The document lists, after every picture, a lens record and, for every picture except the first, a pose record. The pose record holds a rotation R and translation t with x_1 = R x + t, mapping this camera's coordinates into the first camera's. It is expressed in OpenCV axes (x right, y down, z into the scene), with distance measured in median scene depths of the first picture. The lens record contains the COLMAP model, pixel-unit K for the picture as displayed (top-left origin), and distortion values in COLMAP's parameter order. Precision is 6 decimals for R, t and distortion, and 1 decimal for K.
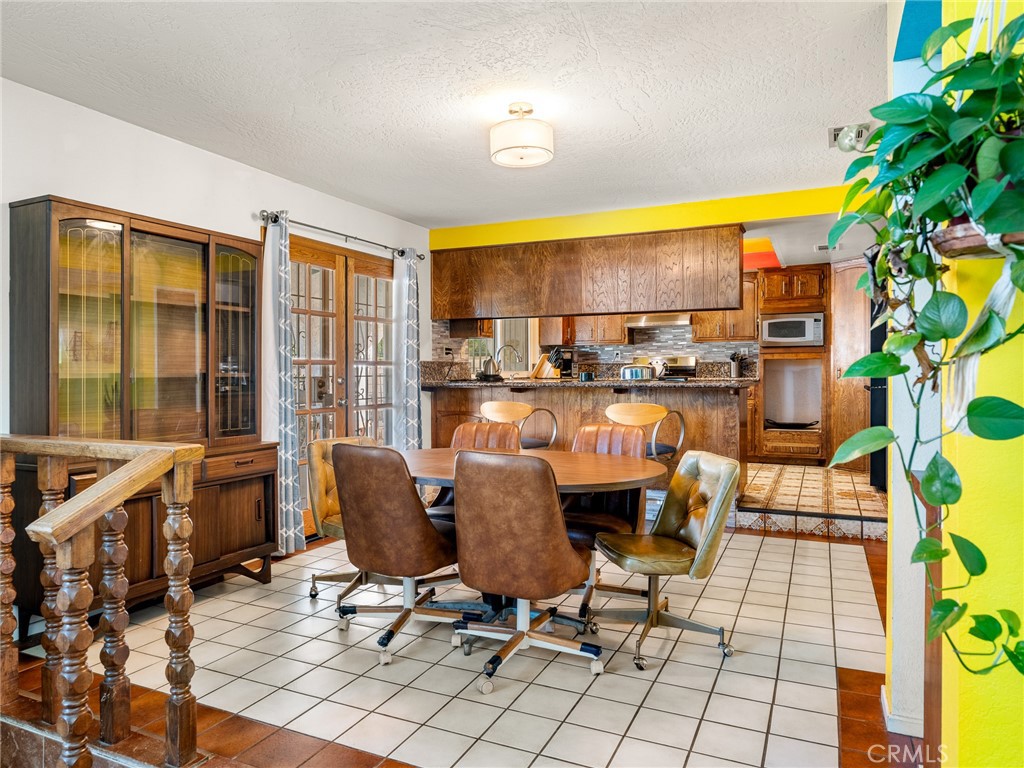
lens RADIAL K [[670.4, 0, 512.0], [0, 670.4, 384.0], [0, 0, 1]] dist [-0.003360, -0.001180]
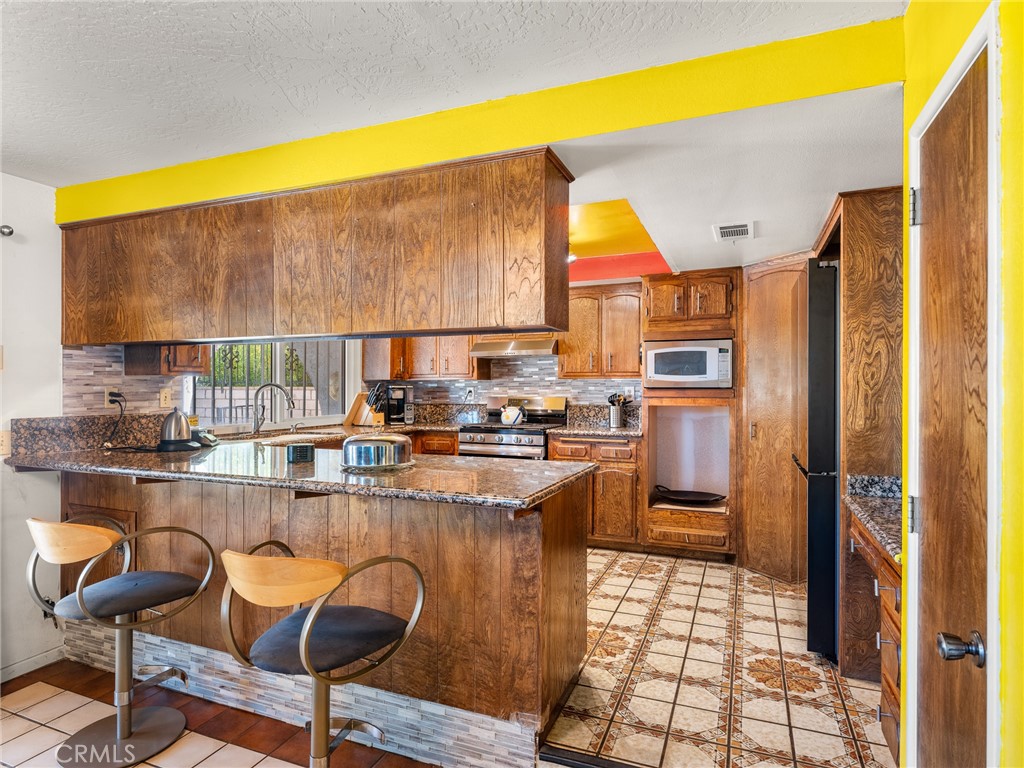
lens RADIAL K [[571.7, 0, 512.4], [0, 571.7, 392.2], [0, 0, 1]] dist [0.002317, 0.000159]
pose [[0.998784, 0.004956, 0.049054, 0.209698], [-0.004349, 0.999913, -0.012463, -0.043836], [-0.049112, 0.012235, 0.998718, 0.423024]]
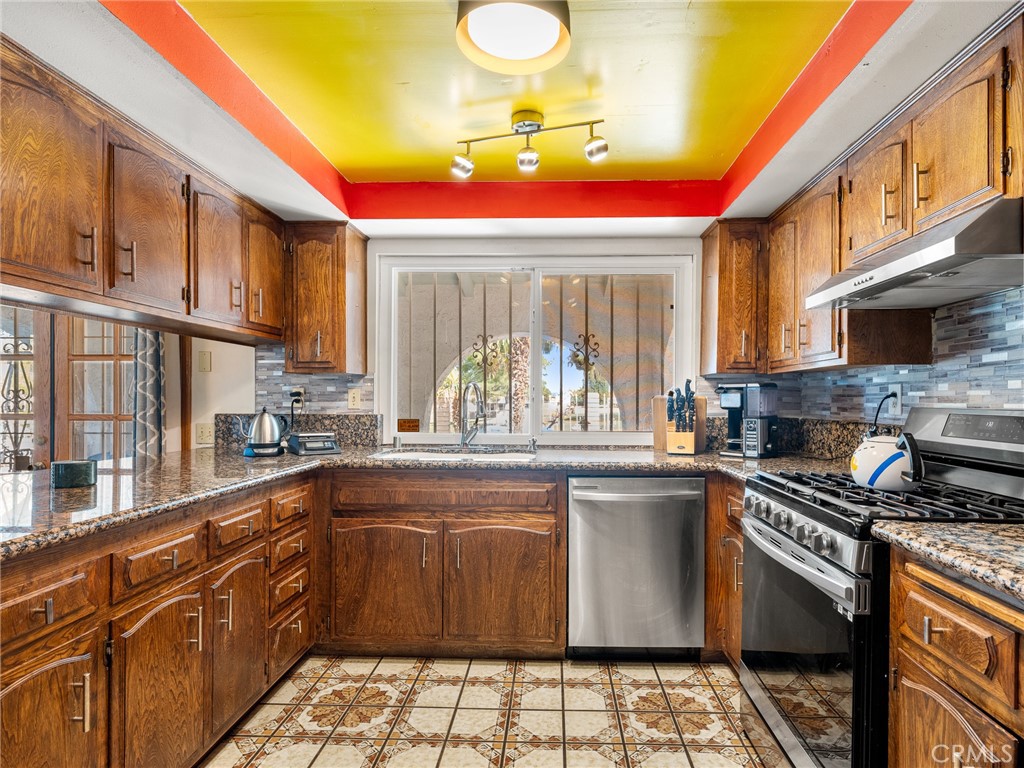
lens RADIAL K [[549.3, 0, 540.5], [0, 549.3, 389.5], [0, 0, 1]] dist [0.000116, -0.000048]
pose [[0.397892, -0.005700, -0.917415, 0.398424], [-0.023722, 0.999582, -0.016498, -0.047287], [0.917126, 0.028327, 0.397590, 0.901572]]
